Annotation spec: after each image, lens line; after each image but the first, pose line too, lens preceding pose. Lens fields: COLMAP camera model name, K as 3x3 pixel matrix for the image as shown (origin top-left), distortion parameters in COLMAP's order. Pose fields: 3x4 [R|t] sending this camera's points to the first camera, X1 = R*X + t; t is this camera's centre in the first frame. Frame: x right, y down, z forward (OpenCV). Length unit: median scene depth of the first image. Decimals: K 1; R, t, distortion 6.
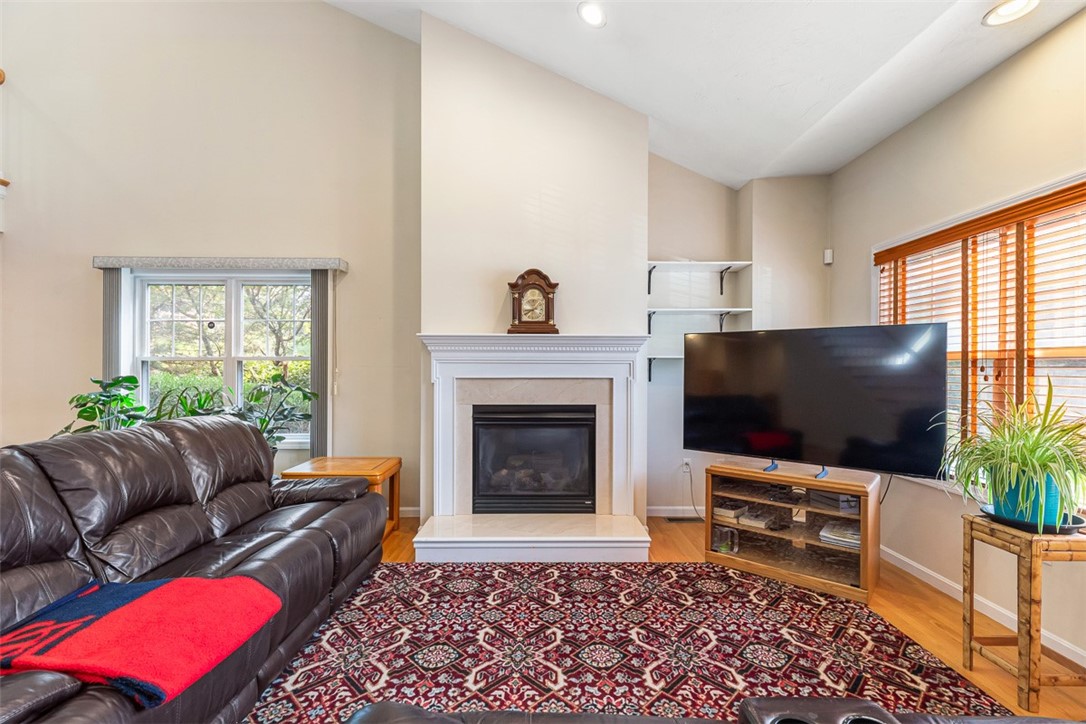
lens RADIAL K [[490.5, 0, 543.4], [0, 490.5, 367.6], [0, 0, 1]] dist [0.007217, -0.000103]
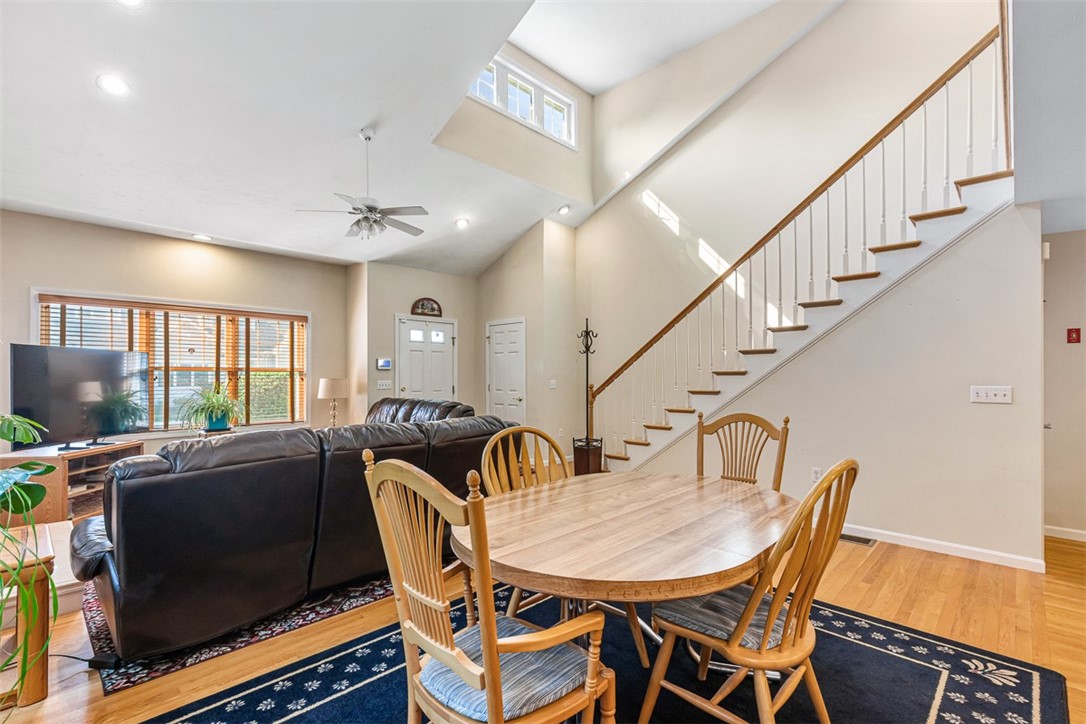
lens RADIAL K [[491.8, 0, 544.8], [0, 491.8, 376.6], [0, 0, 1]] dist [0.005531, 0.000372]
pose [[-0.716372, -0.002695, 0.697714, -1.421198], [-0.000834, 0.999995, 0.003005, 0.002043], [-0.697718, 0.001571, -0.716370, 1.054267]]
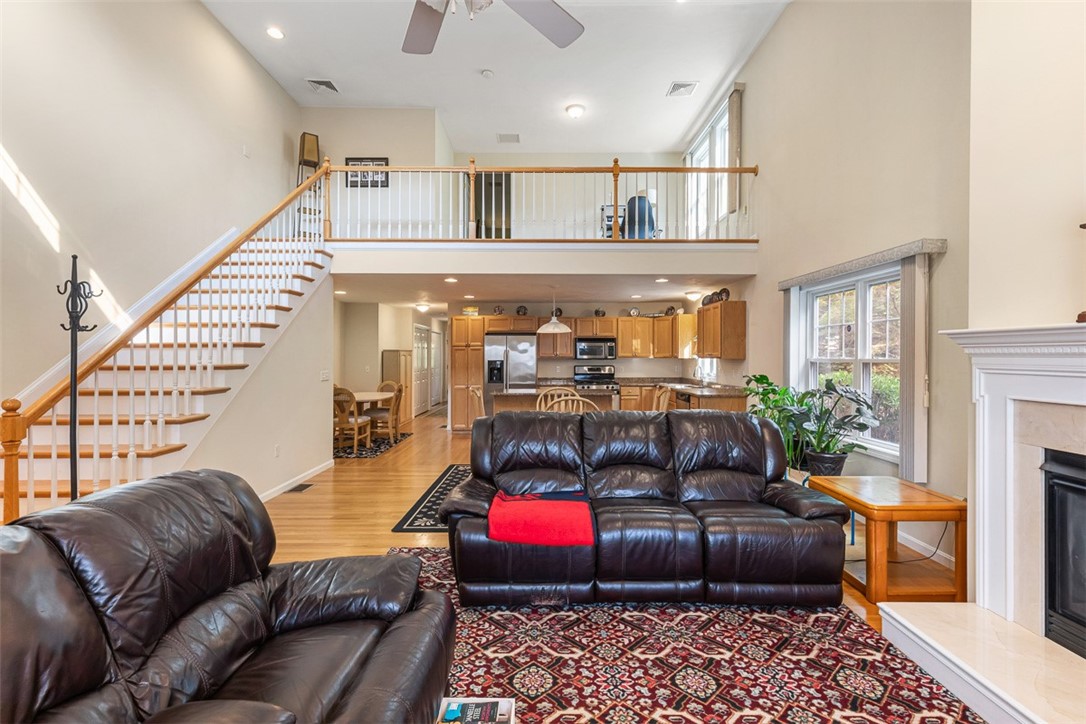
lens RADIAL K [[497.4, 0, 546.7], [0, 497.4, 355.2], [0, 0, 1]] dist [0.003017, 0.000211]
pose [[0.001095, 0.000929, -0.999999, 0.512938], [-0.004265, 0.999990, 0.000925, -0.036232], [0.999990, 0.004264, 0.001099, 0.477686]]
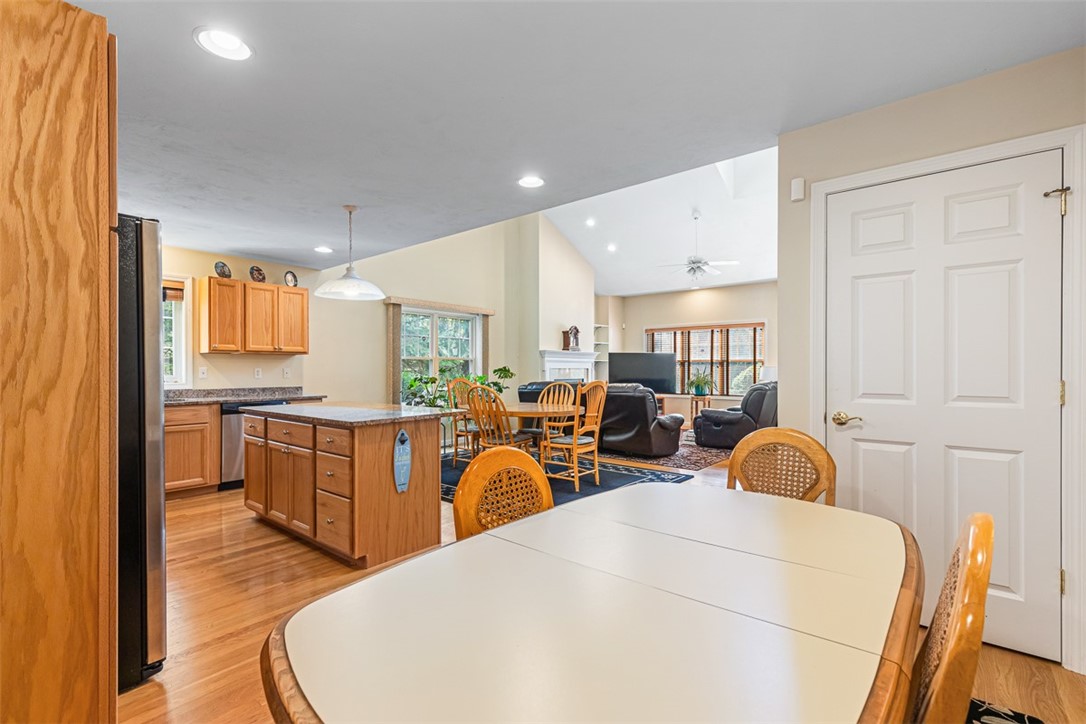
lens RADIAL K [[490.5, 0, 543.4], [0, 490.5, 367.6], [0, 0, 1]] dist [0.007217, -0.000103]
pose [[0.645264, 0.002275, 0.763956, -2.322912], [0.000901, 0.999993, -0.003738, 0.032810], [-0.763959, 0.003101, 0.645258, -0.592567]]
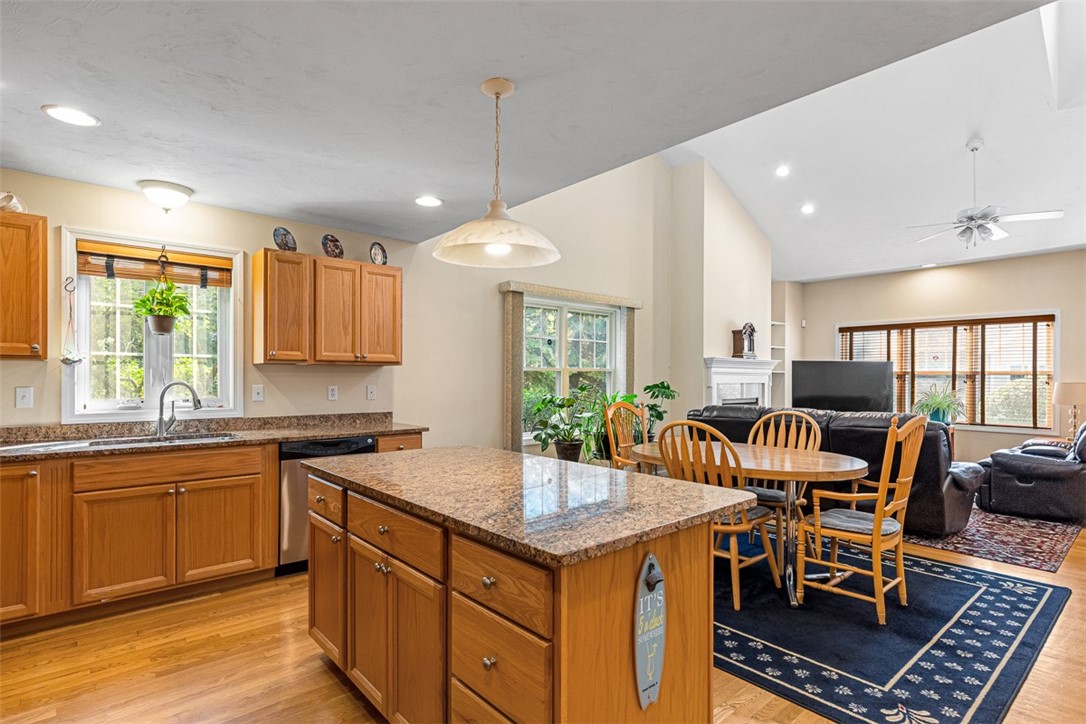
lens RADIAL K [[545.2, 0, 543.3], [0, 545.2, 375.2], [0, 0, 1]] dist [0.001124, -0.000750]
pose [[0.758718, 0.005532, 0.651395, -2.118967], [-0.003711, 0.999984, -0.004170, 0.006227], [-0.651408, 0.000746, 0.758727, -0.031747]]
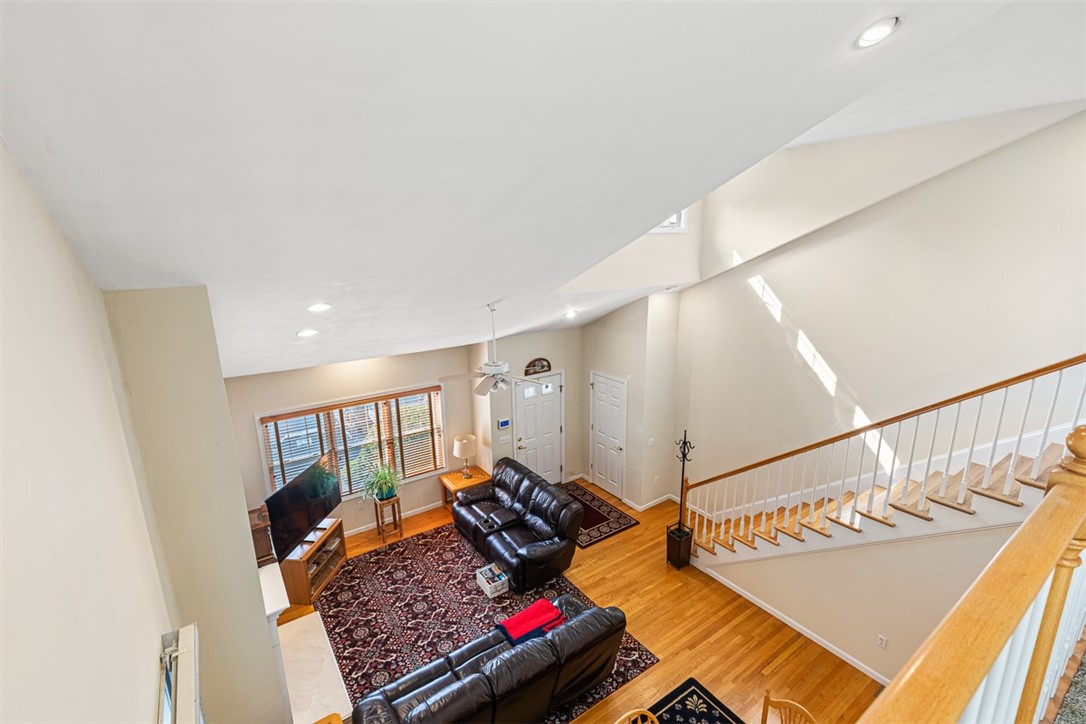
lens RADIAL K [[490.5, 0, 543.4], [0, 490.5, 367.6], [0, 0, 1]] dist [0.007217, -0.000103]
pose [[-0.572078, -0.201430, 0.795080, -1.467866], [0.013523, 0.966927, 0.254696, -0.931292], [-0.820088, 0.156458, -0.550434, 1.171475]]
